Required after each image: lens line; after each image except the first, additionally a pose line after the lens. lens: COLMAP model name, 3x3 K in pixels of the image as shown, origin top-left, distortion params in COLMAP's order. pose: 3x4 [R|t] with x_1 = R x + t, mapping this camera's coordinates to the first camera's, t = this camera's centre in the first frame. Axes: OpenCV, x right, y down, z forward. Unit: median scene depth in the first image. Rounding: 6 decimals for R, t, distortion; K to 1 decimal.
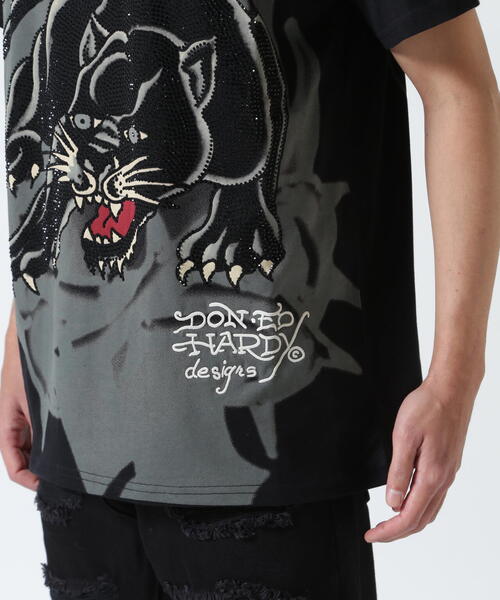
lens RADIAL K [[1799.9, 0, 248.5], [0, 1799.9, 296.6], [0, 0, 1]] dist [0.296662, 0.000000]
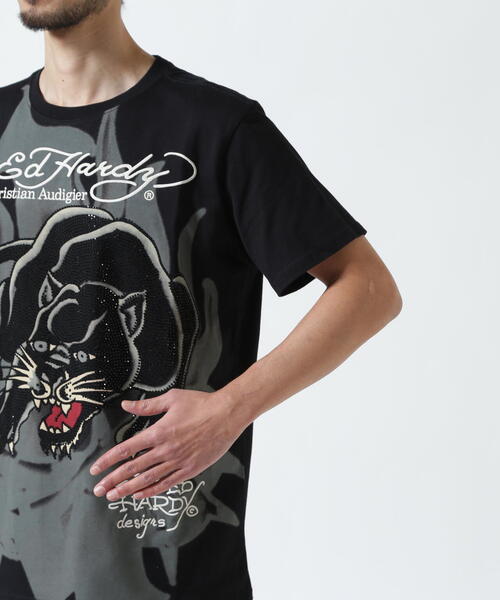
lens RADIAL K [[1926.0, 0, 251.0], [0, 1926.0, 300.7], [0, 0, 1]] dist [0.014703, 0.000000]
pose [[0.979763, 0.005406, 0.200090, -0.233593], [0.014872, 0.994906, -0.099704, 0.020035], [-0.199610, 0.100662, 0.974691, -0.502197]]
